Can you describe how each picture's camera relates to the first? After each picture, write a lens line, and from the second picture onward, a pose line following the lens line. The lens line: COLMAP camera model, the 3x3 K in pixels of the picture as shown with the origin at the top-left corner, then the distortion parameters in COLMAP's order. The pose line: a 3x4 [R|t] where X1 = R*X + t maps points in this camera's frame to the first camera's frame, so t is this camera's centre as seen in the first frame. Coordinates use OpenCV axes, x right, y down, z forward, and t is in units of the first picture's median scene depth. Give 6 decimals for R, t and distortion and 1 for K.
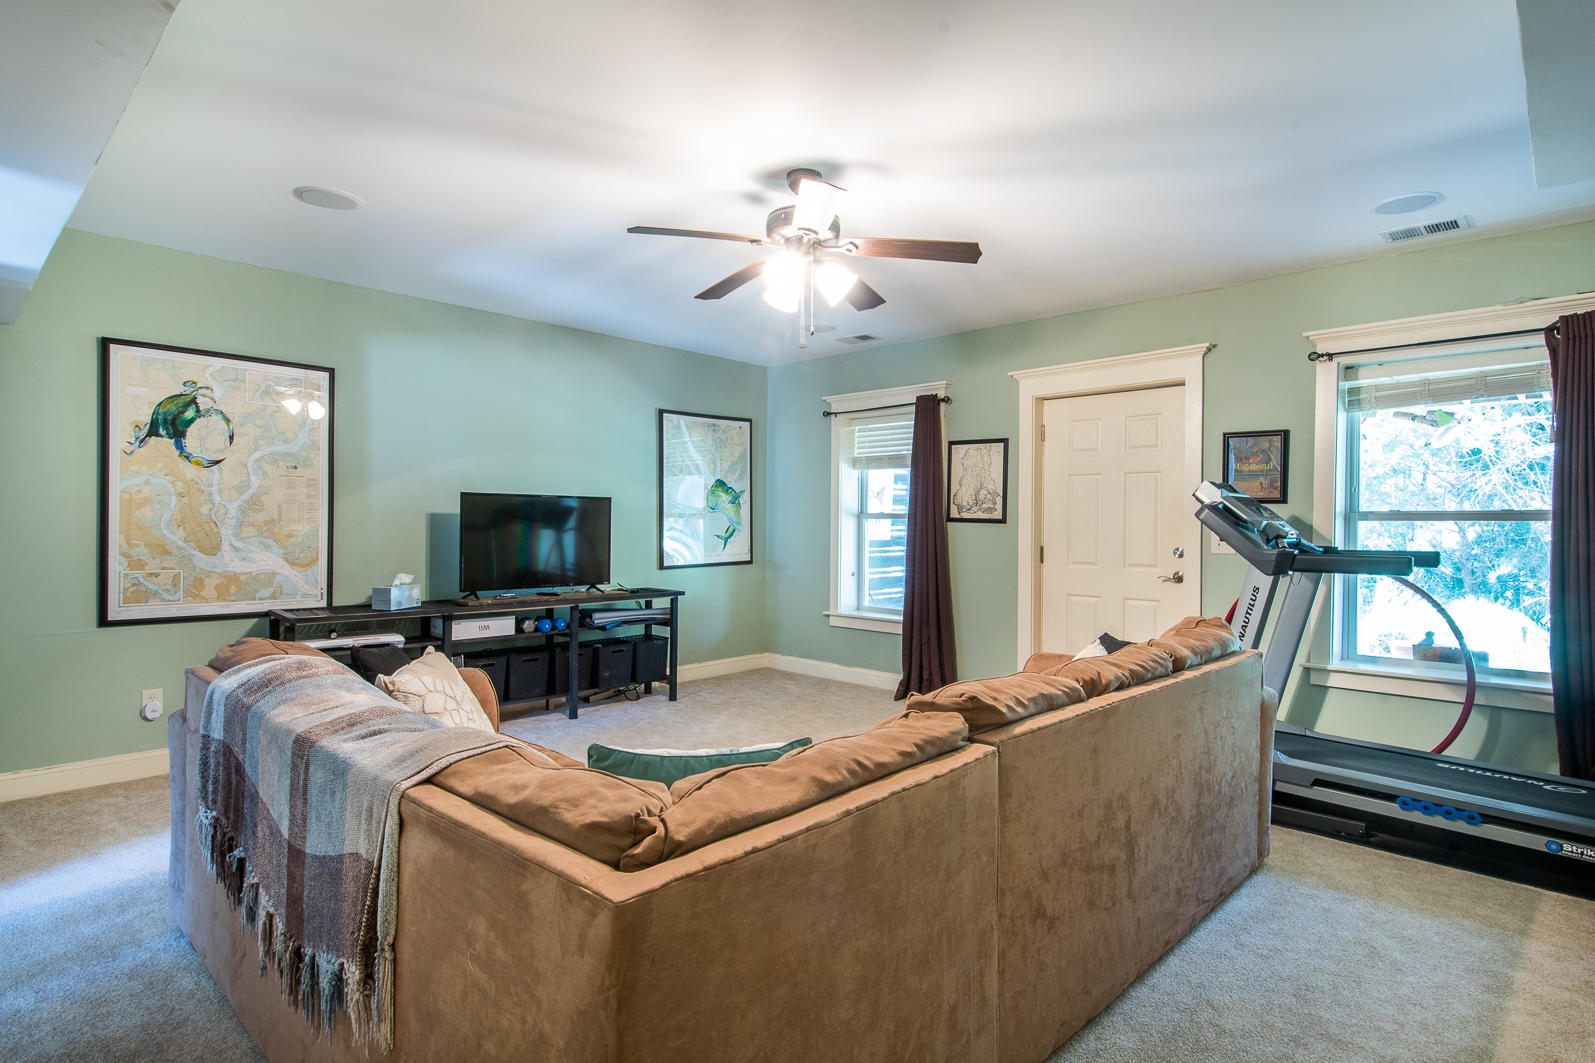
lens RADIAL K [[836.5, 0, 797.5], [0, 836.5, 531.5], [0, 0, 1]] dist [-0.000414, -0.000435]
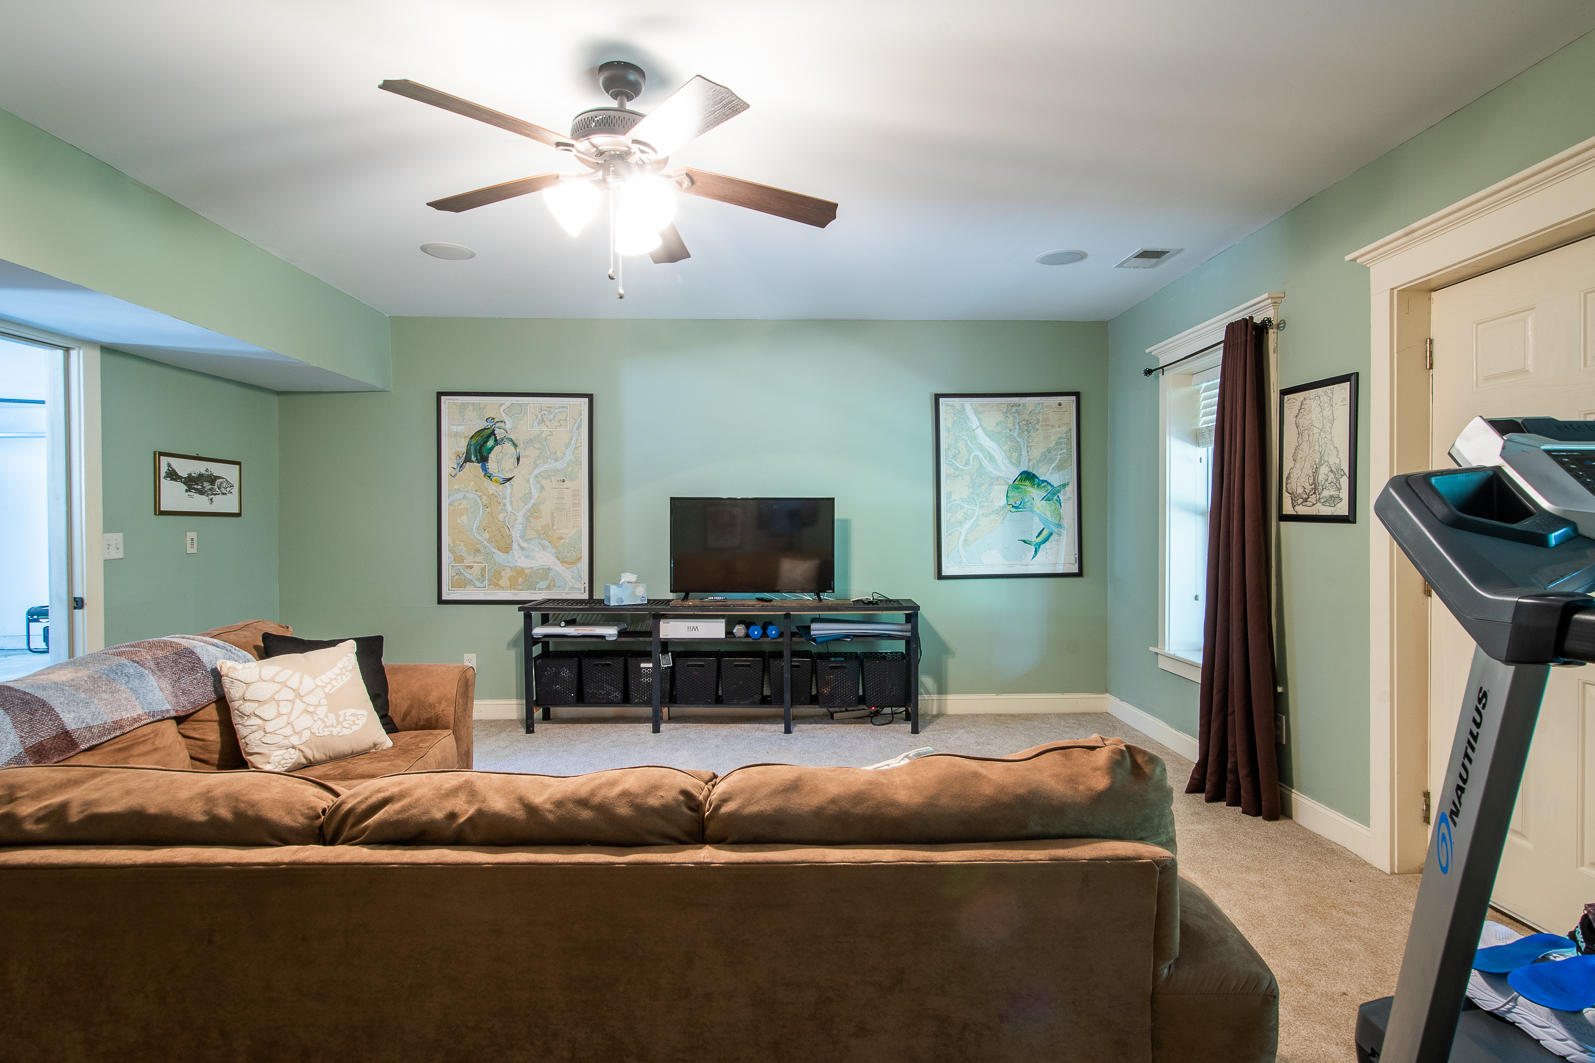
lens RADIAL K [[822.1, 0, 797.5], [0, 822.1, 531.5], [0, 0, 1]] dist [0.001761, -0.000056]
pose [[0.700087, -0.000143, -0.714057, 0.421642], [-0.002113, 0.999995, -0.002271, -0.001981], [0.714054, 0.003098, 0.700083, 0.373012]]
